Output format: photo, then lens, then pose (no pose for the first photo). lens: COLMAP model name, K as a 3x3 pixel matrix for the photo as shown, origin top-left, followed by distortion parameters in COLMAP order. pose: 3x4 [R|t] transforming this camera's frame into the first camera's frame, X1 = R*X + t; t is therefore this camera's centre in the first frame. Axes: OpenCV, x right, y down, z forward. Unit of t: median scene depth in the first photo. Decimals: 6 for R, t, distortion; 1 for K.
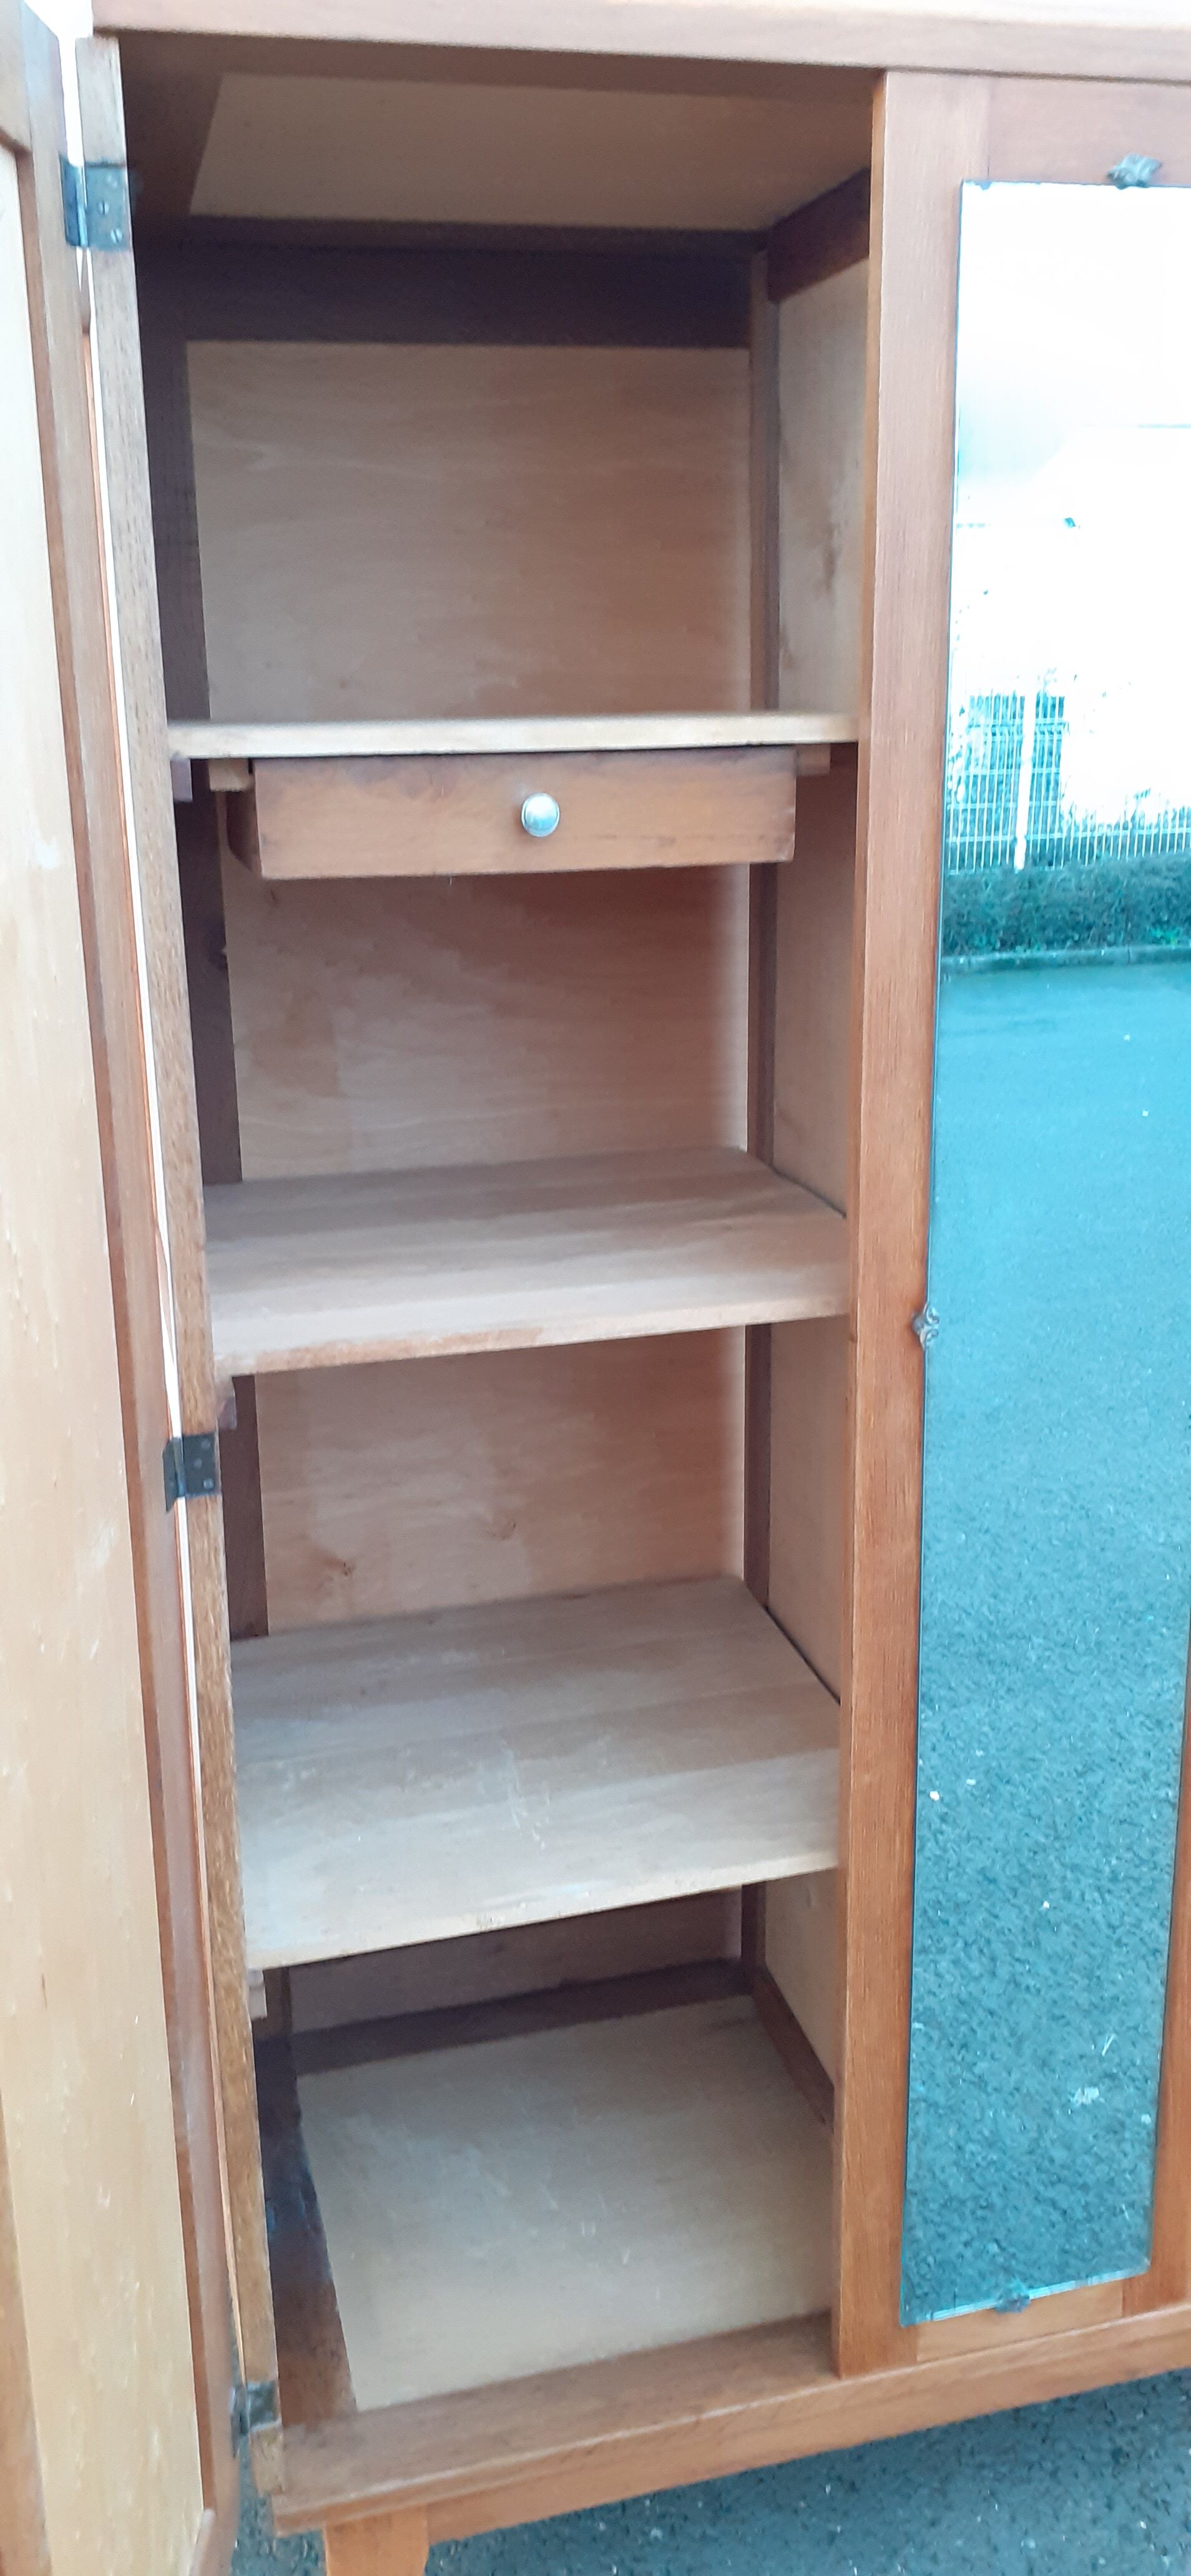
lens RADIAL K [[2040.6, 0, 568.5], [0, 2040.6, 1310.3], [0, 0, 1]] dist [0.062505, -0.099013]
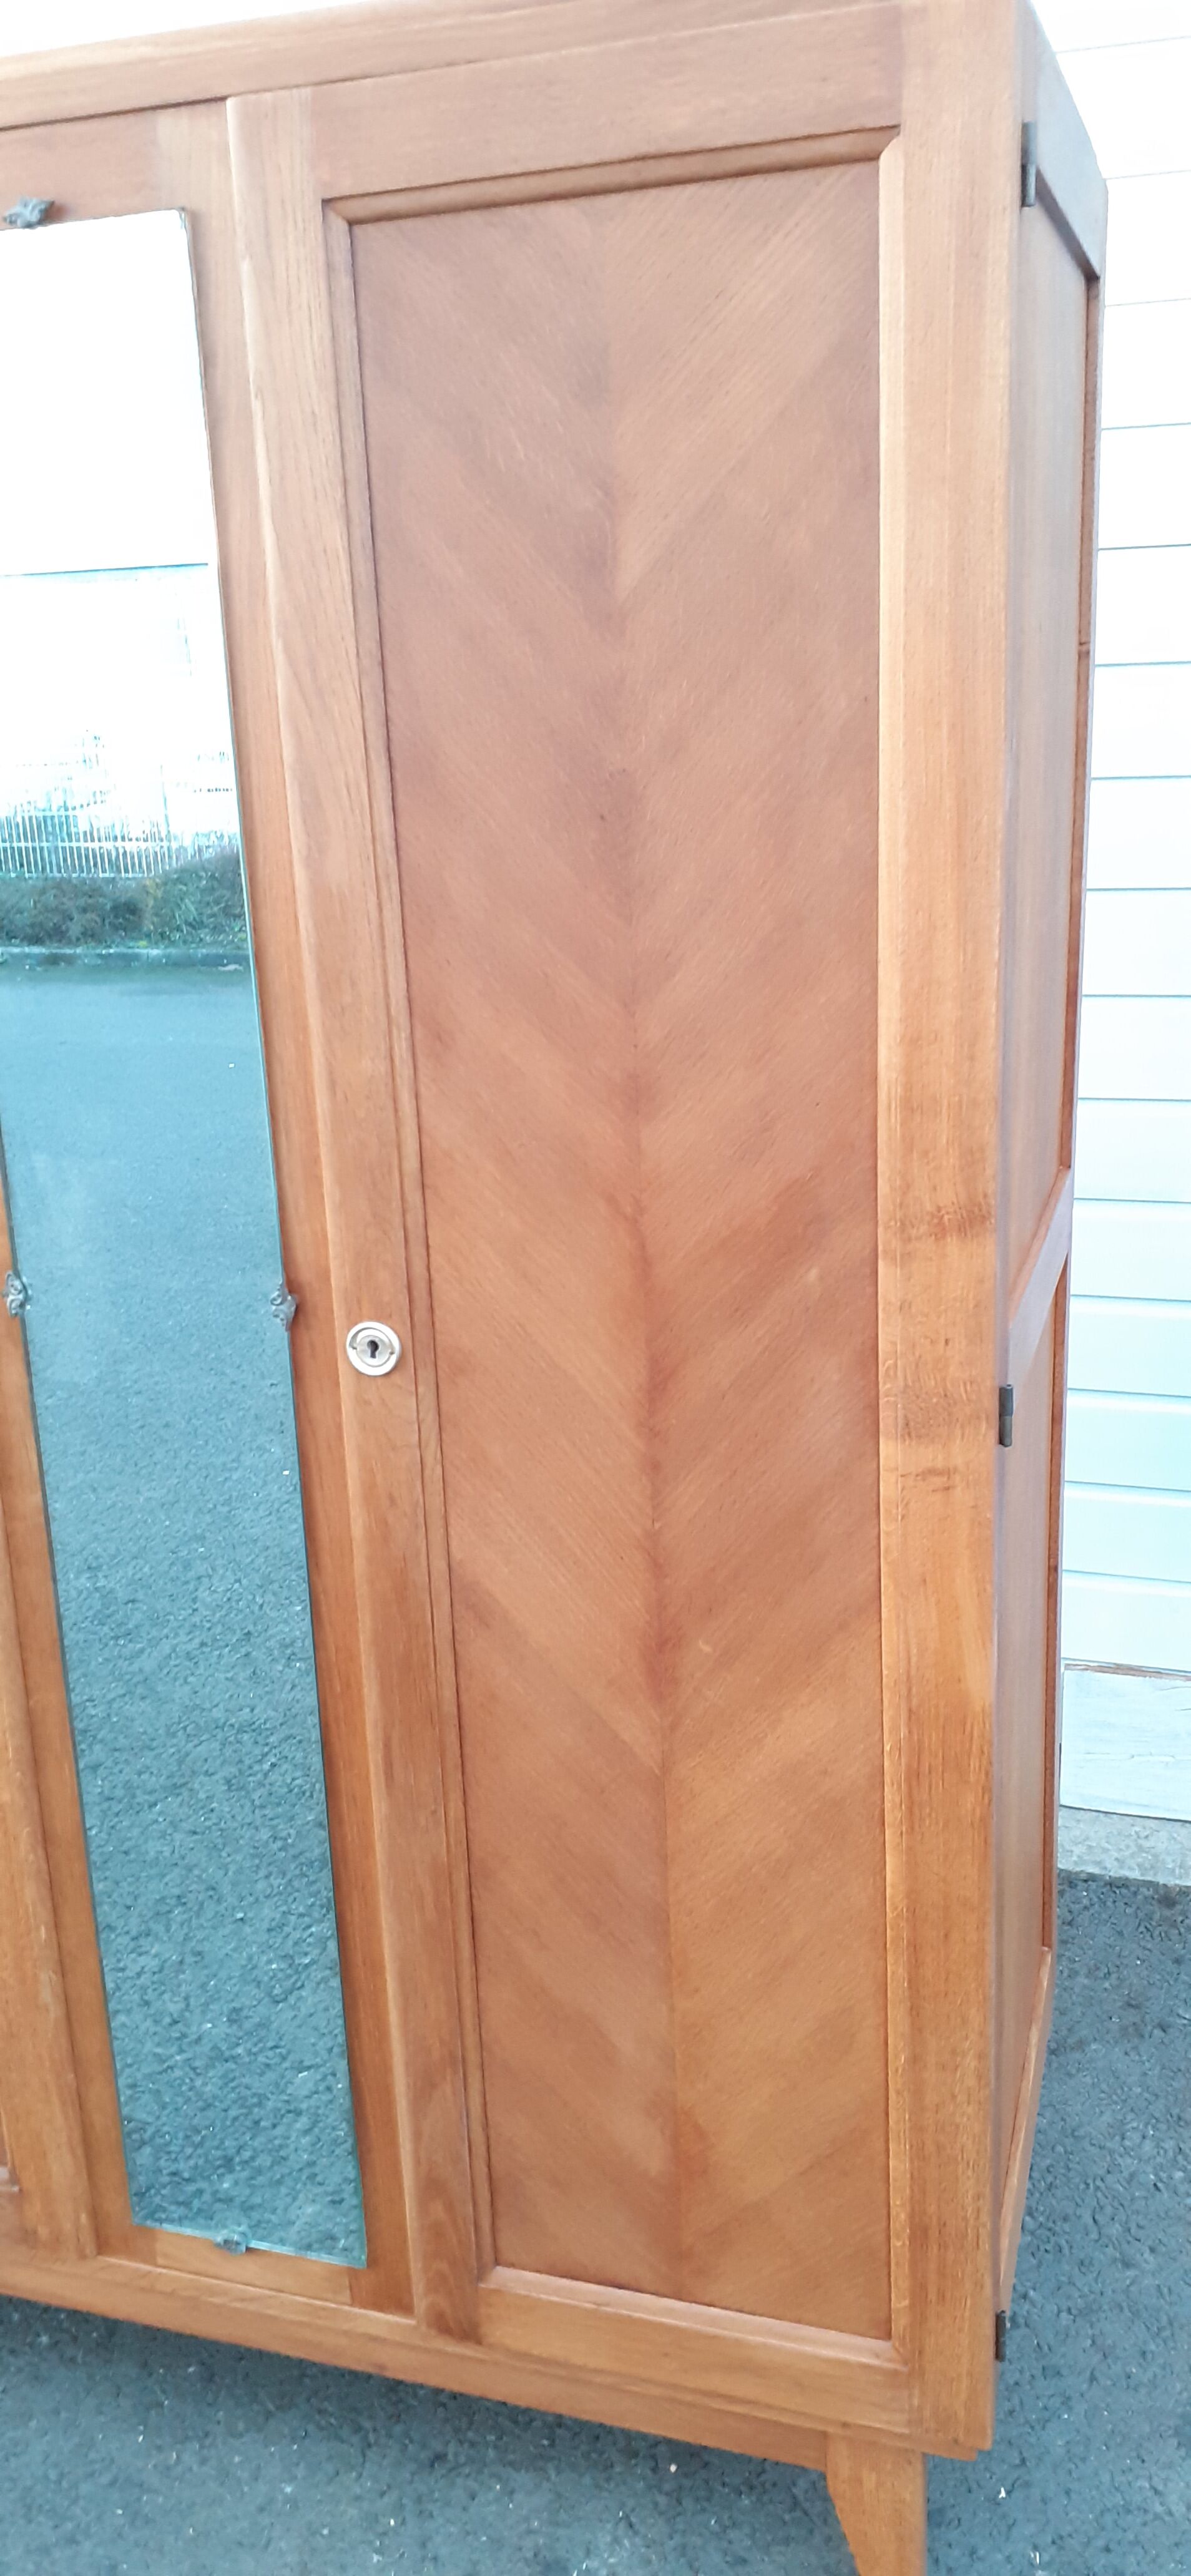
lens RADIAL K [[2040.6, 0, 571.2], [0, 2040.6, 1273.5], [0, 0, 1]] dist [0.062505, -0.099013]
pose [[0.855415, 0.134433, -0.500193, 0.763707], [-0.122463, 0.990842, 0.056867, -0.078816], [0.503258, 0.012610, 0.864044, 0.168610]]
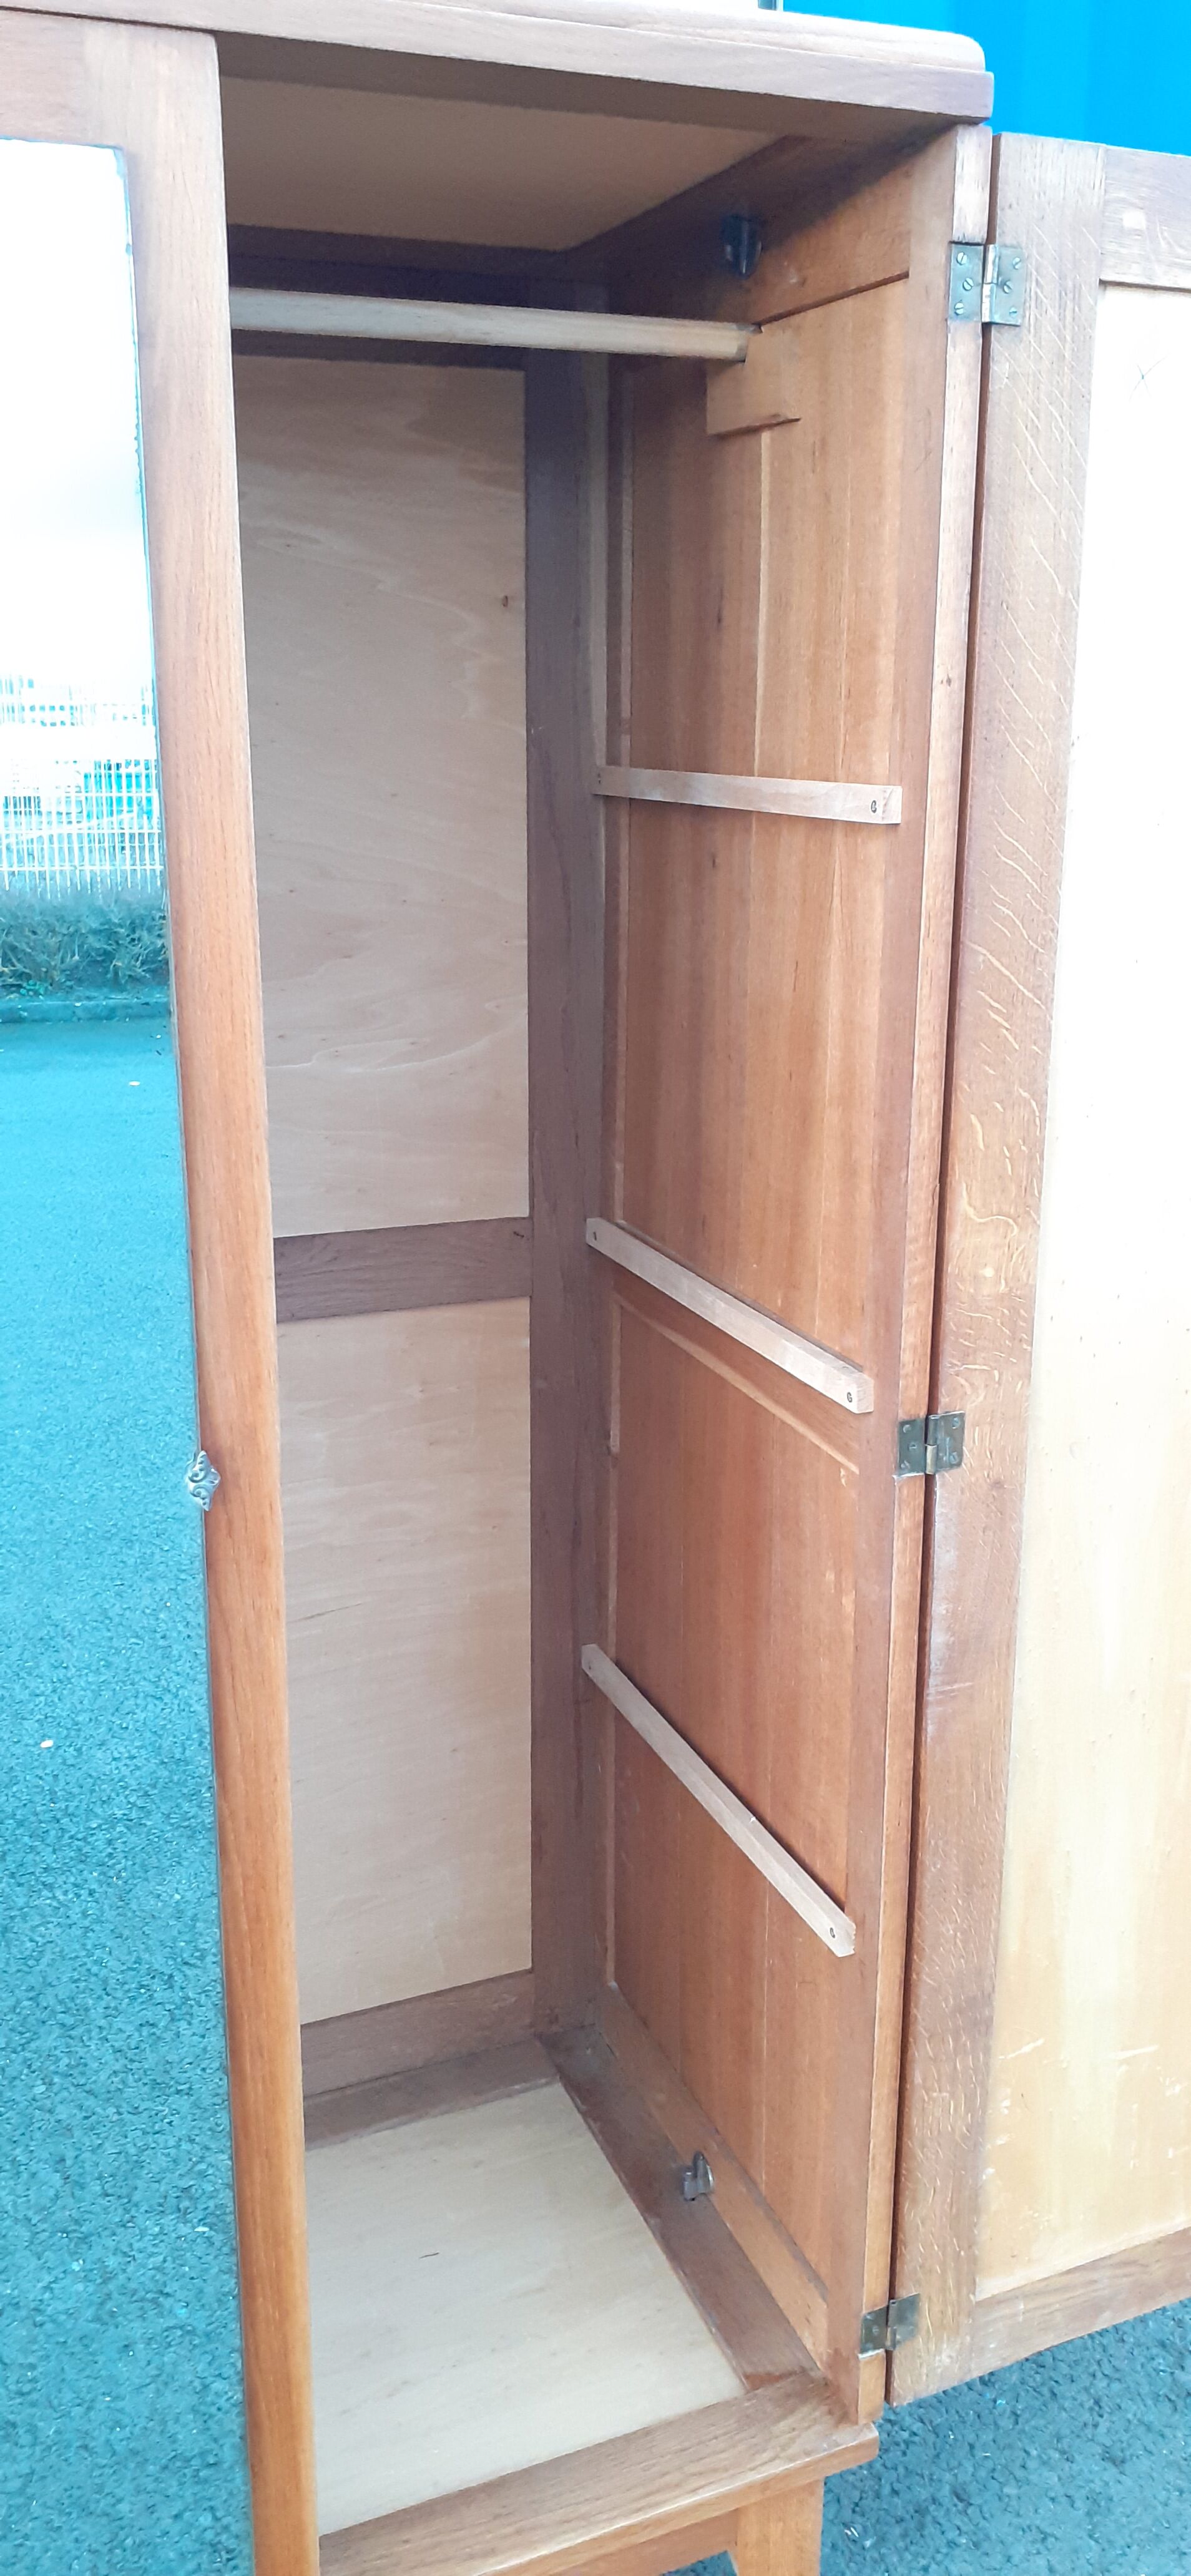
lens RADIAL K [[2040.6, 0, 571.6], [0, 2040.6, 1295.3], [0, 0, 1]] dist [0.062505, -0.099013]
pose [[0.991364, -0.011573, 0.130626, 0.291213], [0.012962, 0.999868, -0.009792, -0.056339], [-0.130496, 0.011401, 0.991383, 0.123753]]
